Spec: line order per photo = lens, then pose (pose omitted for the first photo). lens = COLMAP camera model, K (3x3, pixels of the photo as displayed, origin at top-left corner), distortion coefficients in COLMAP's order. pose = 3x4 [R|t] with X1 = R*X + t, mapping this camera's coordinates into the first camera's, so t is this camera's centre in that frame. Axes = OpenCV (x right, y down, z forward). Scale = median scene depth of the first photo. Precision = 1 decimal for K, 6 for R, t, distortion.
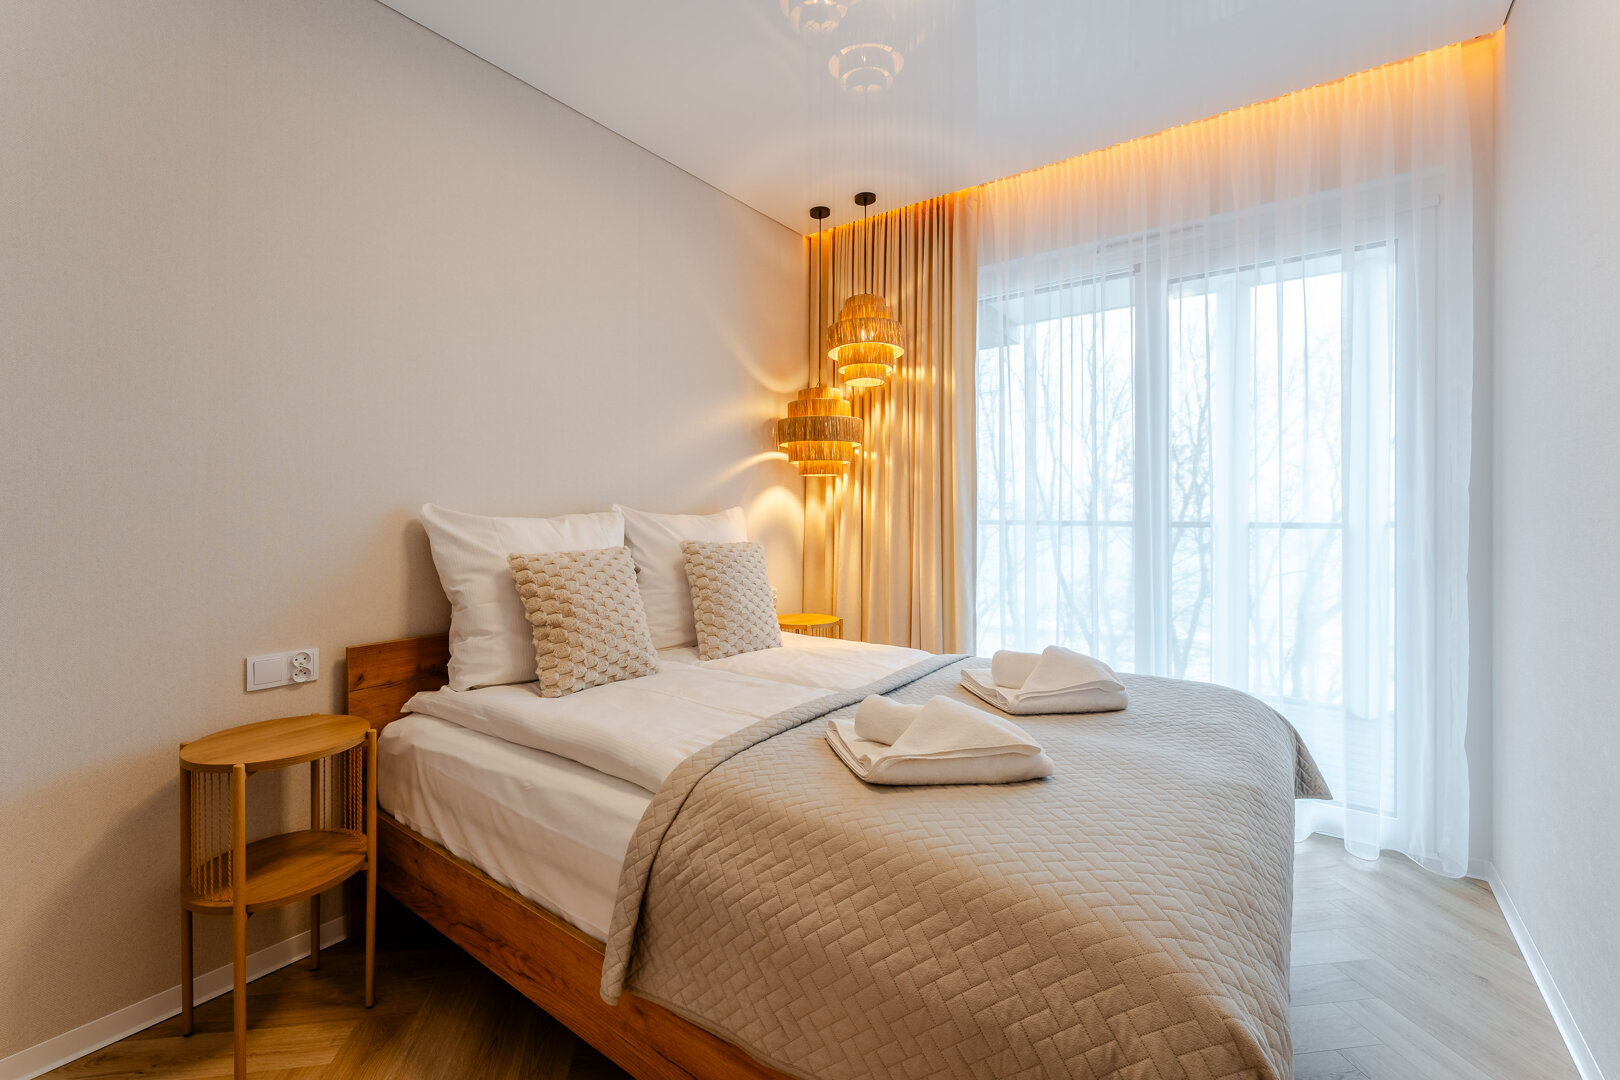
lens RADIAL K [[695.5, 0, 785.5], [0, 695.5, 507.7], [0, 0, 1]] dist [-0.000011, -0.000109]
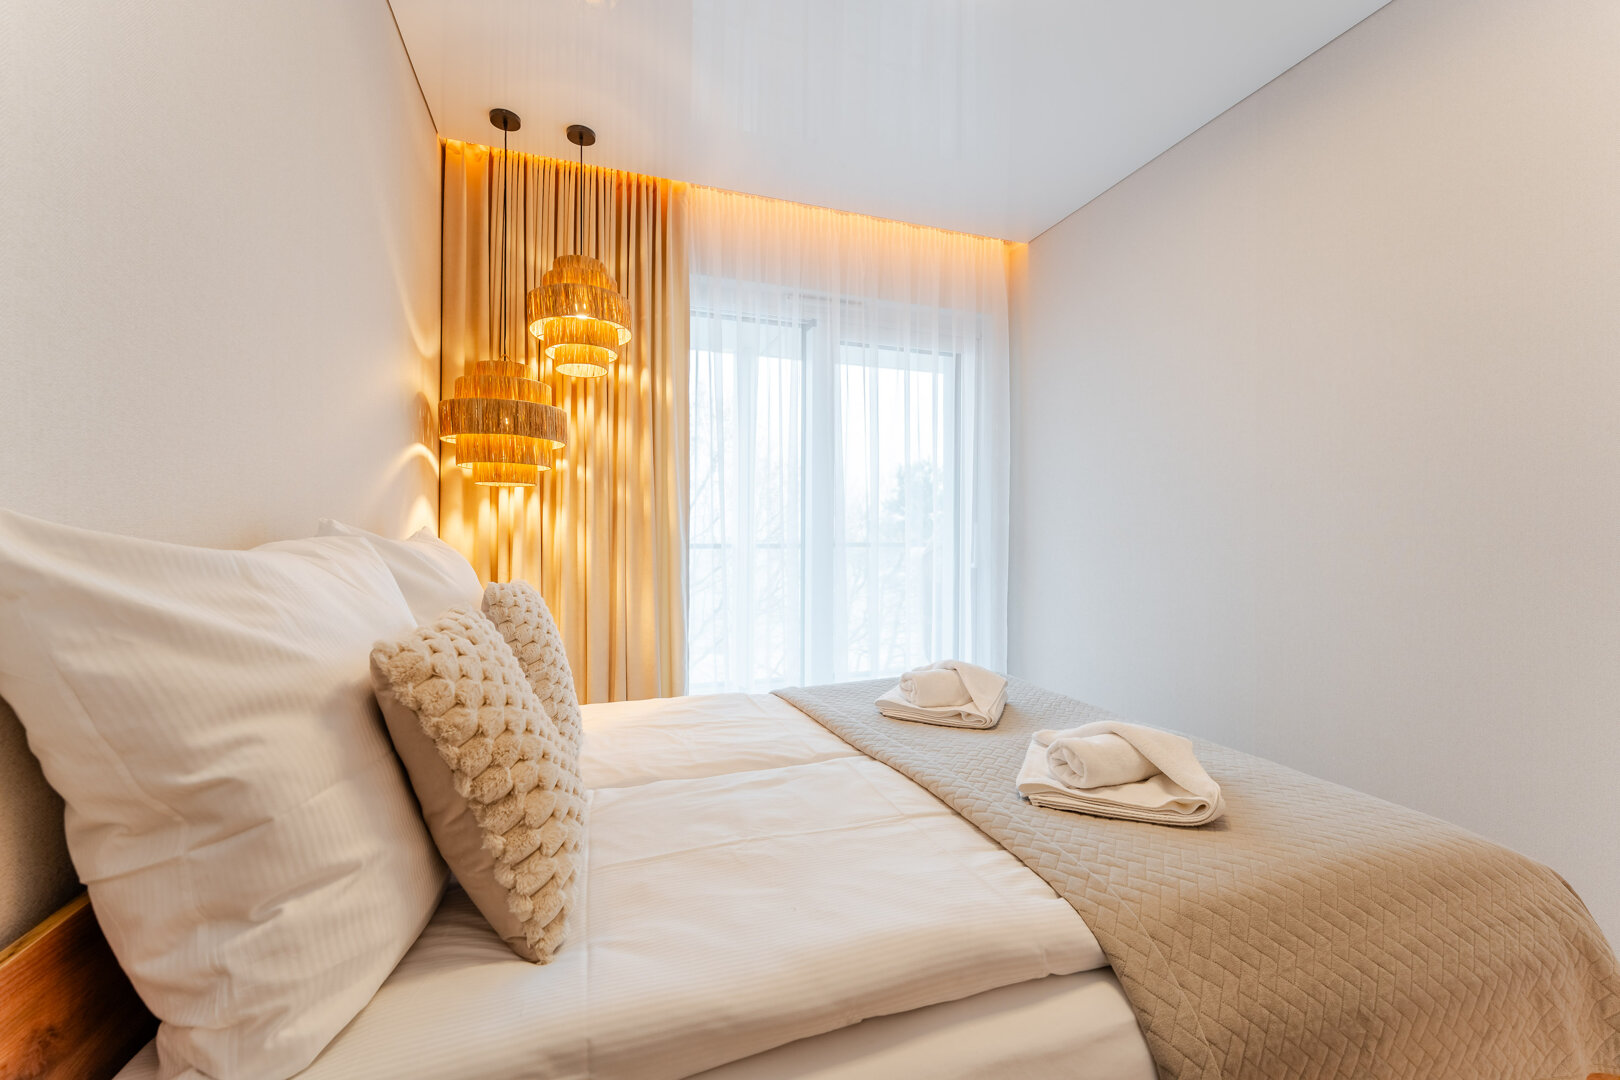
lens RADIAL K [[651.5, 0, 817.3], [0, 651.5, 536.2], [0, 0, 1]] dist [-0.001100, -0.000346]
pose [[0.548412, 0.001946, 0.836206, -0.441735], [-0.009909, 0.999942, 0.004172, 0.001332], [-0.836150, -0.010574, 0.548400, 0.464825]]
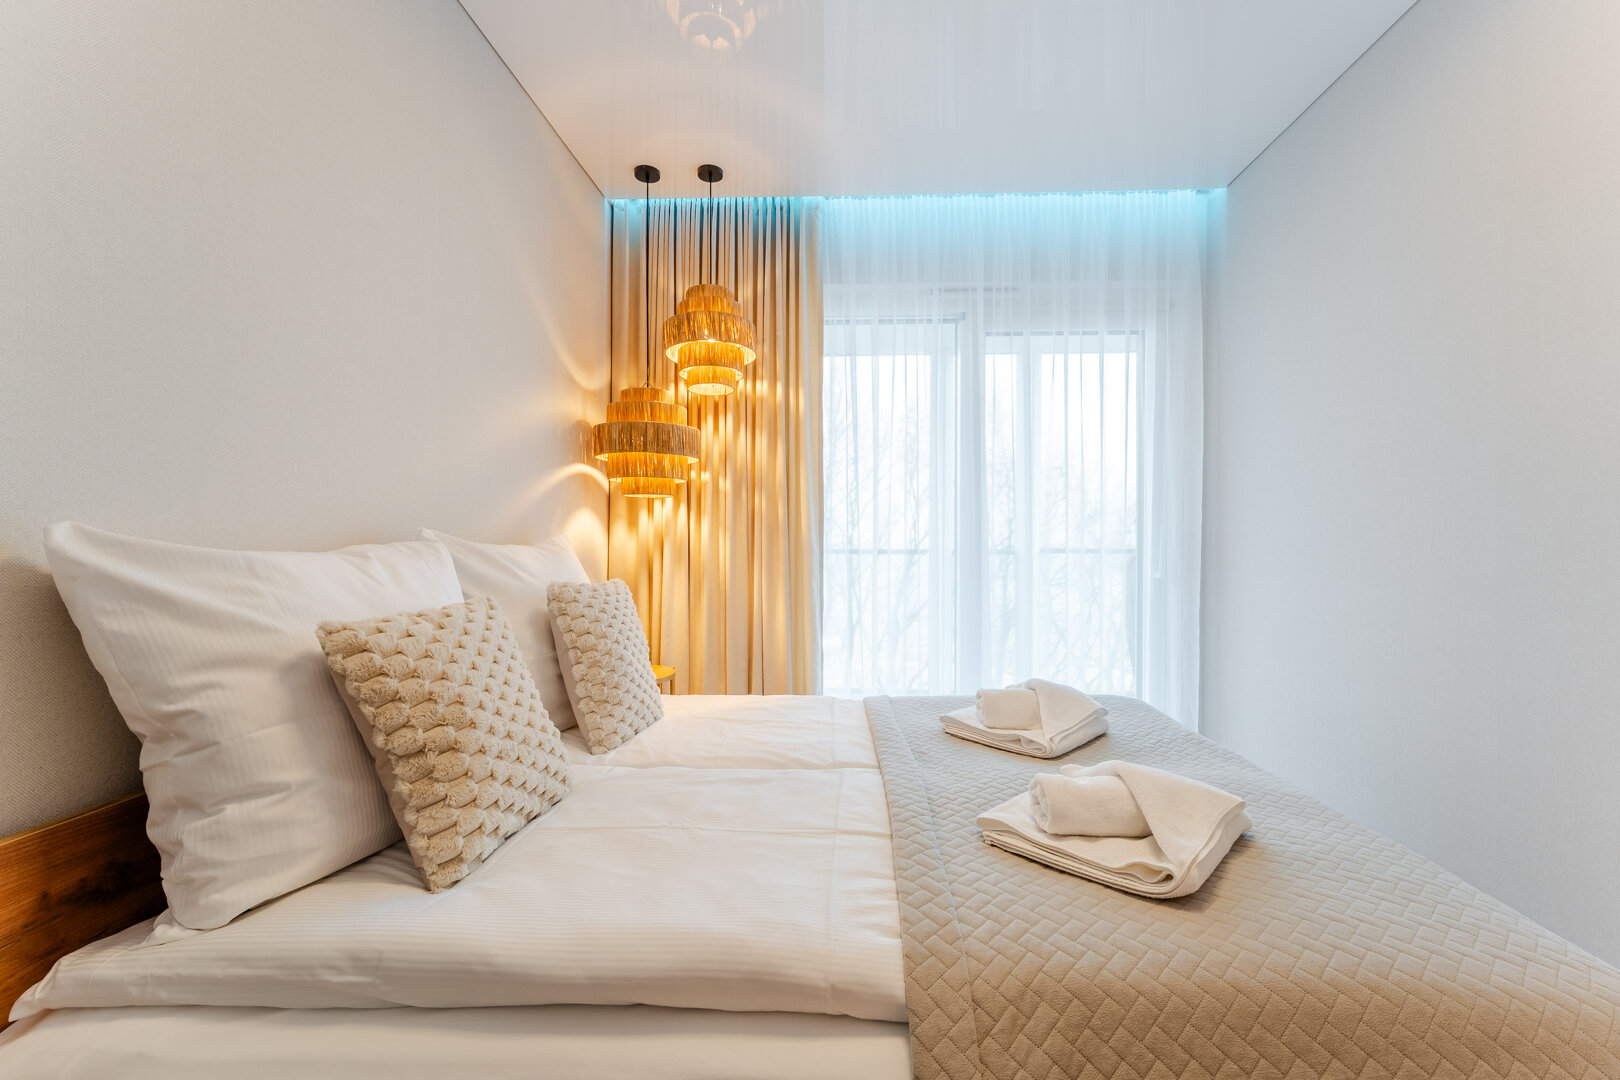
lens RADIAL K [[665.6, 0, 836.7], [0, 665.6, 545.0], [0, 0, 1]] dist [0.001391, 0.000025]
pose [[0.818326, -0.001688, 0.574751, -0.286892], [-0.005923, 0.999918, 0.011370, 0.000853], [-0.574723, -0.012709, 0.818249, 0.299303]]
